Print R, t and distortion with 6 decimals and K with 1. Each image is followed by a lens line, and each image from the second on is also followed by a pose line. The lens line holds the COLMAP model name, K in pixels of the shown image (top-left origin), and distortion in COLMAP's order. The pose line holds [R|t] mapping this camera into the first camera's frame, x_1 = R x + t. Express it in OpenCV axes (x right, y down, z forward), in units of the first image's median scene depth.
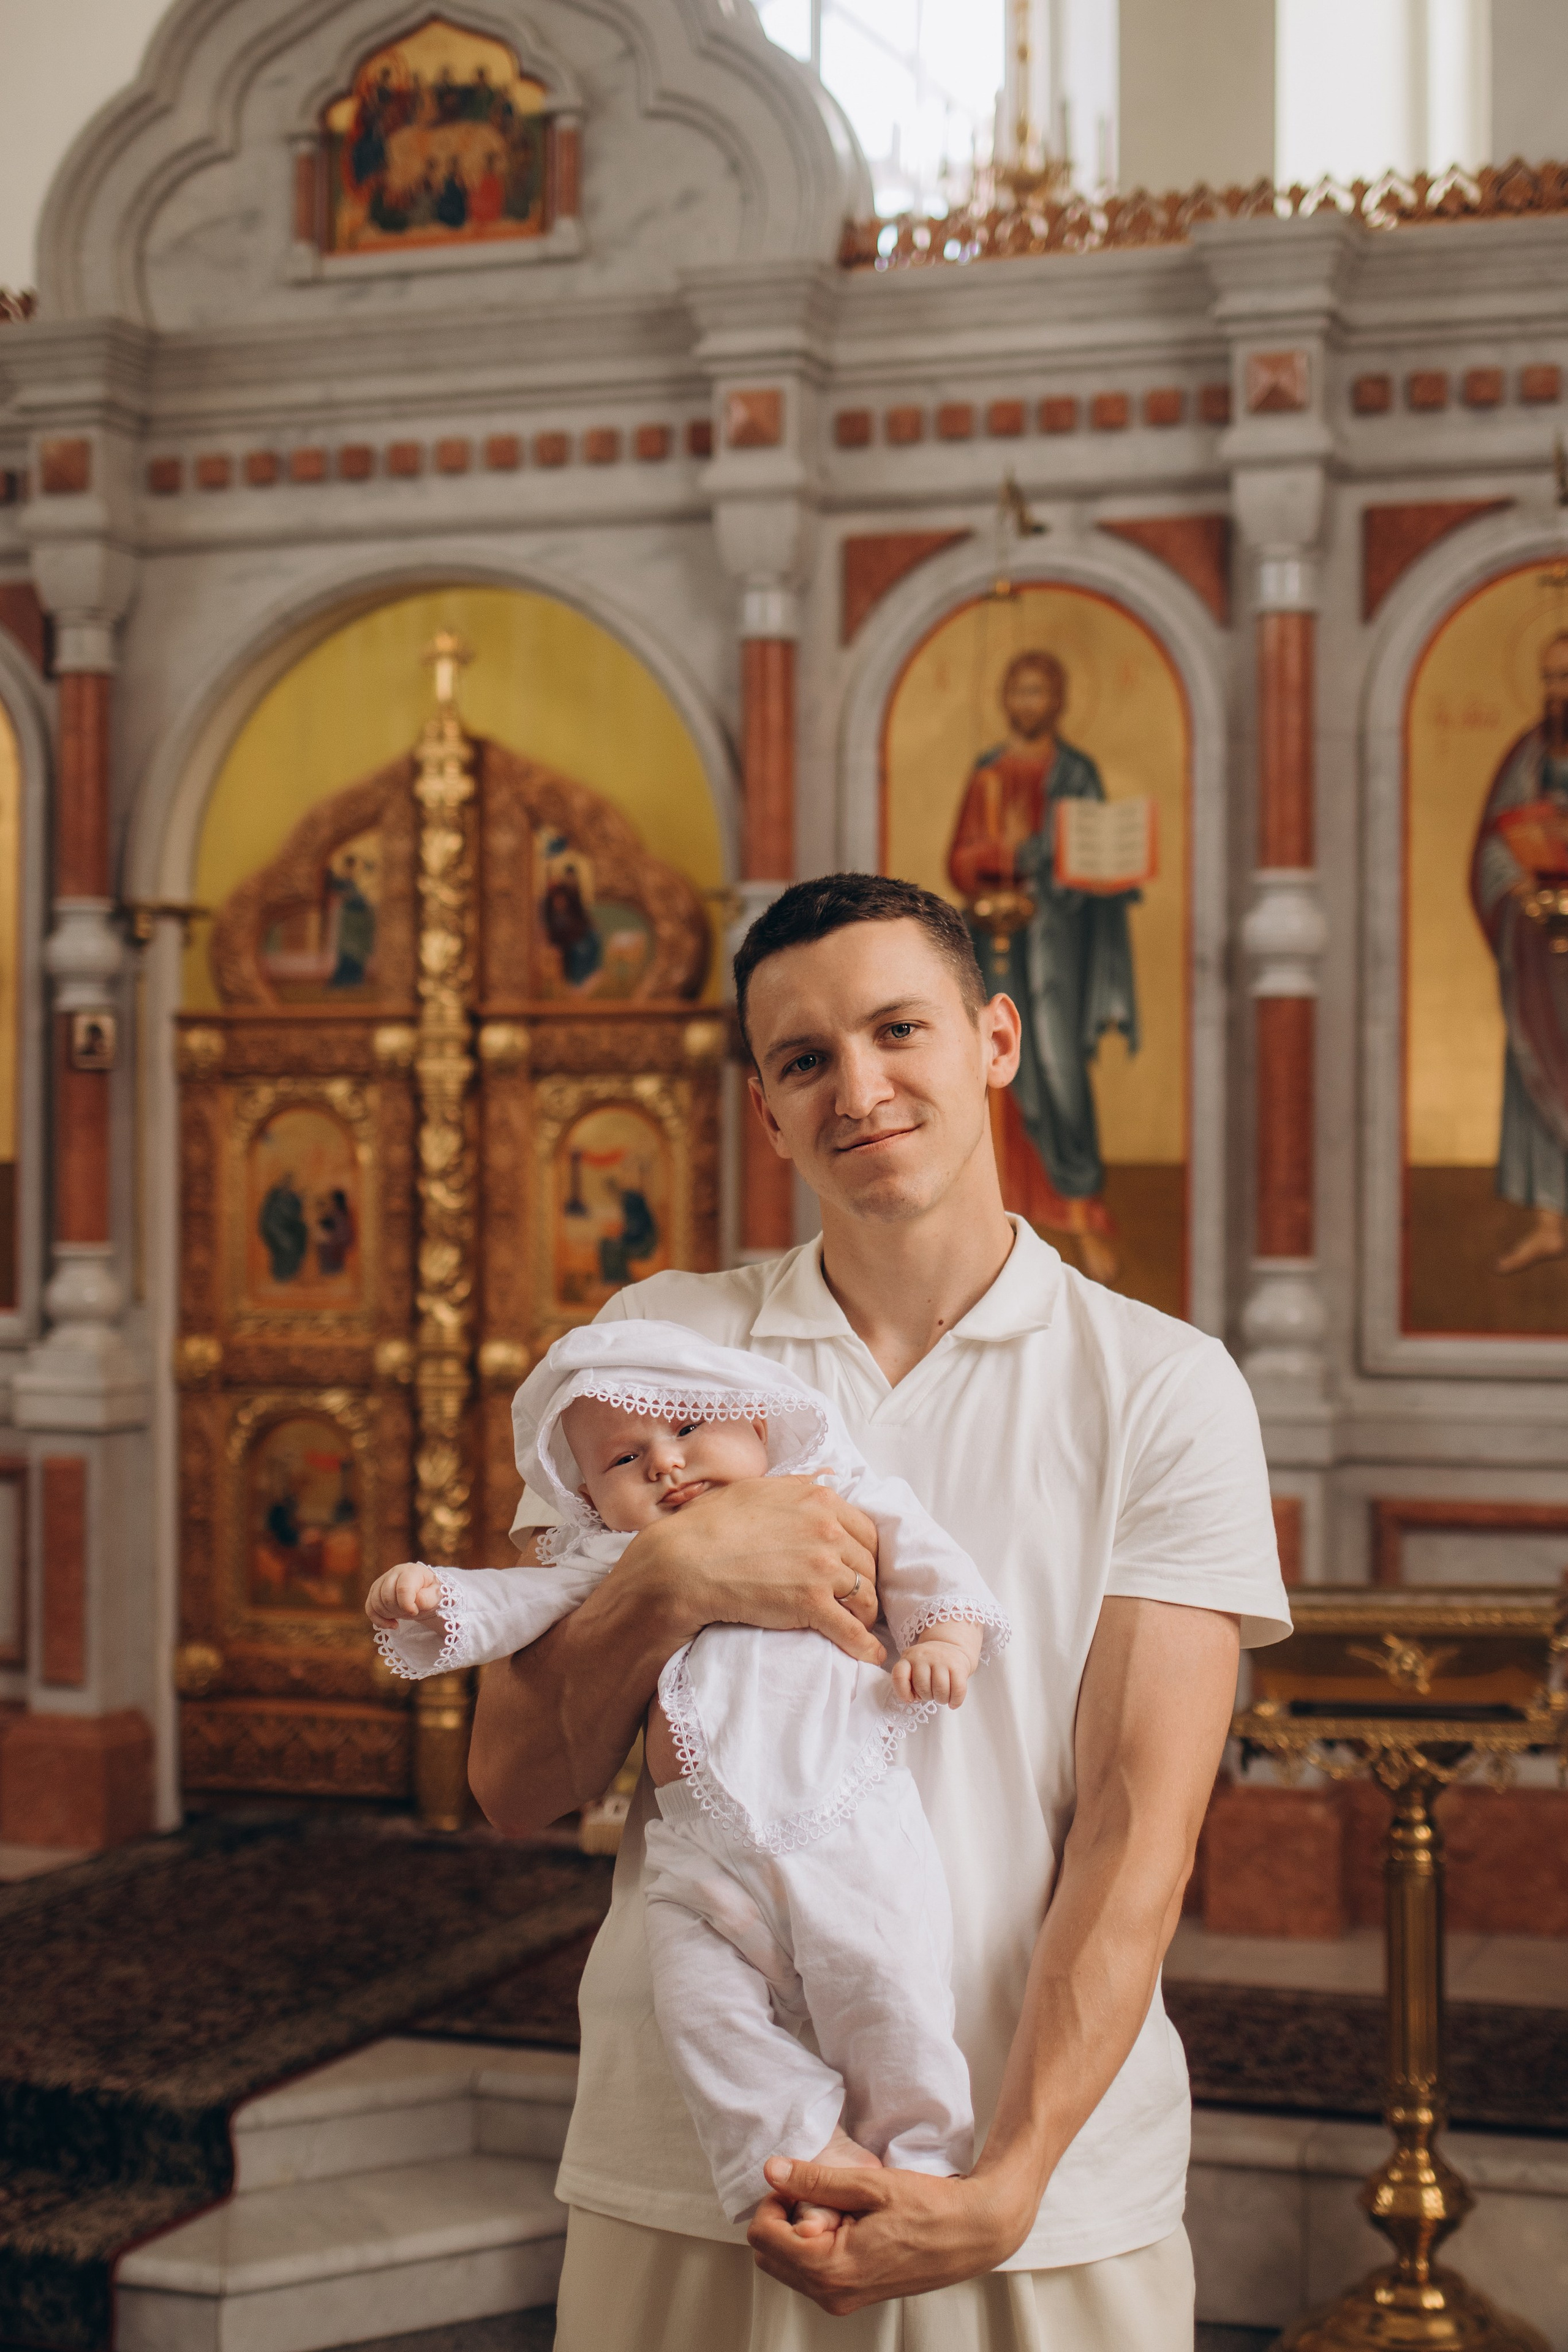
lens RADIAL K [[3739.4, 0, 784.0], [0, 3739.4, 1176.0], [0, 0, 1]] dist [-0.075150, 0.075661]
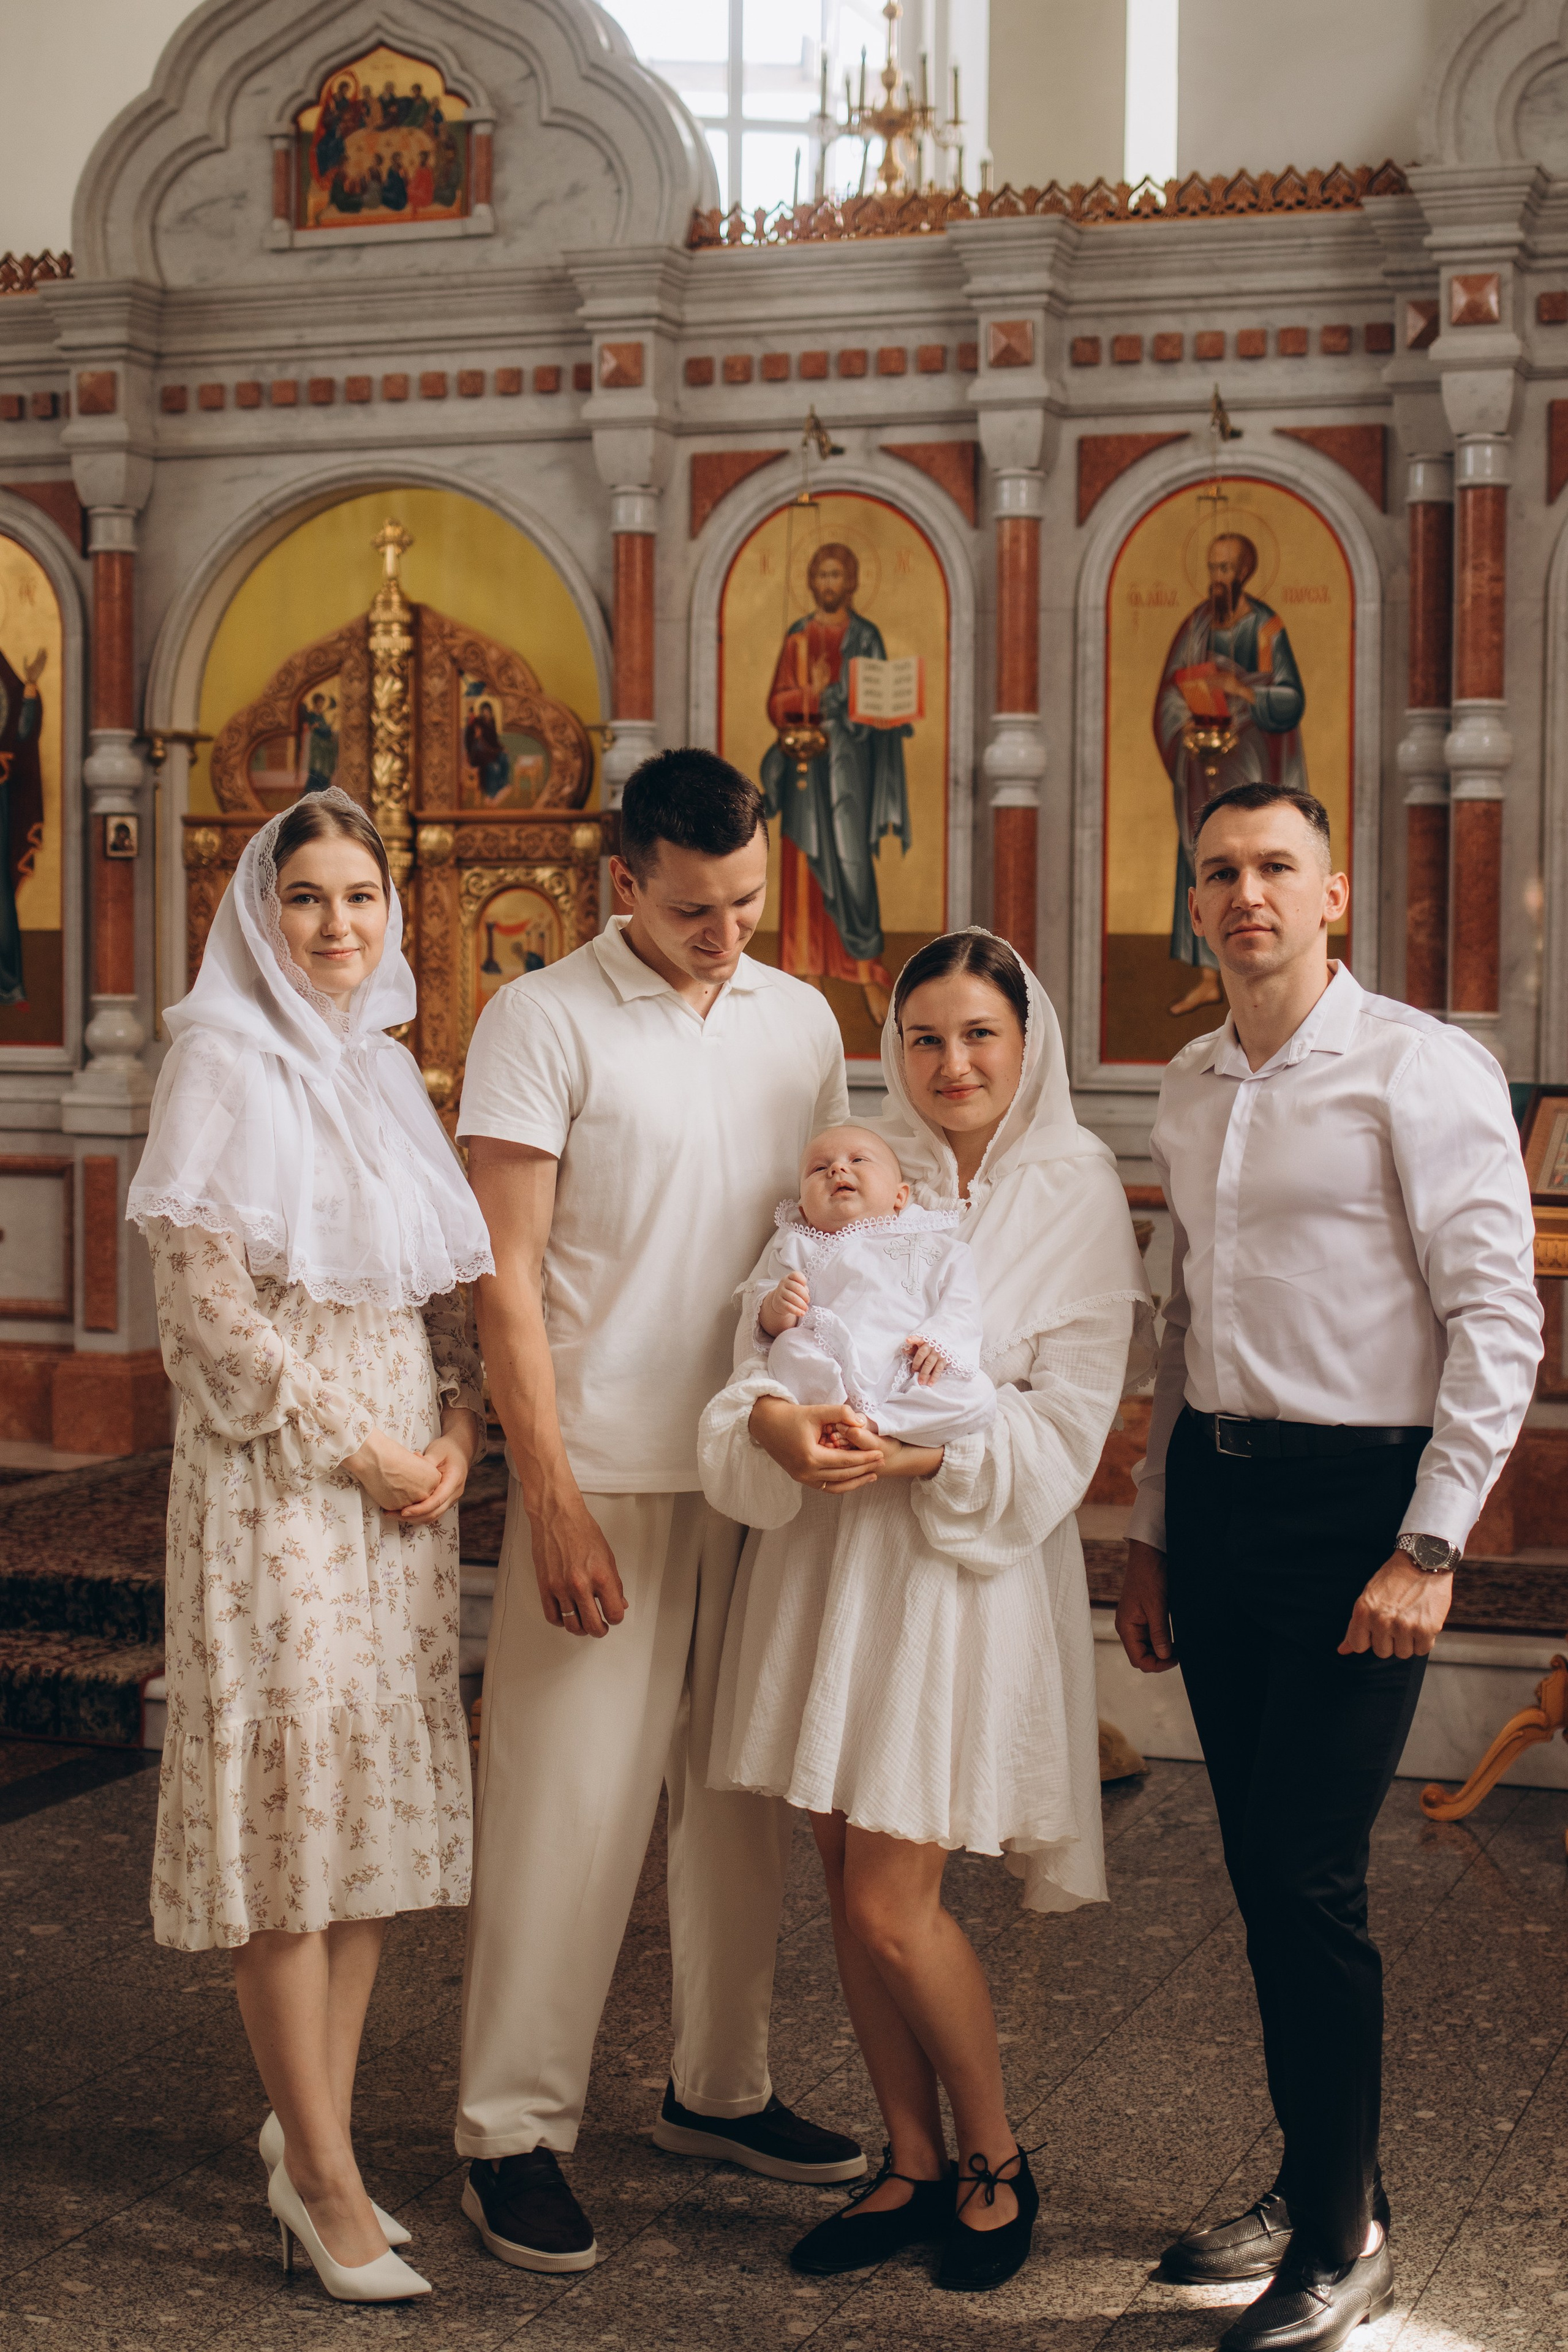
lens RADIAL K [[3547.5, 0, 784.0], [0, 3547.5, 1176.0], [0, 0, 1]] dist [-0.073871, 0.057308]
pose [[0.999982, 0.003716, 0.004621, 0.042343], [-0.003981, 0.998264, 0.058767, 0.008489], [-0.004394, -0.058785, 0.998261, -0.248829]]
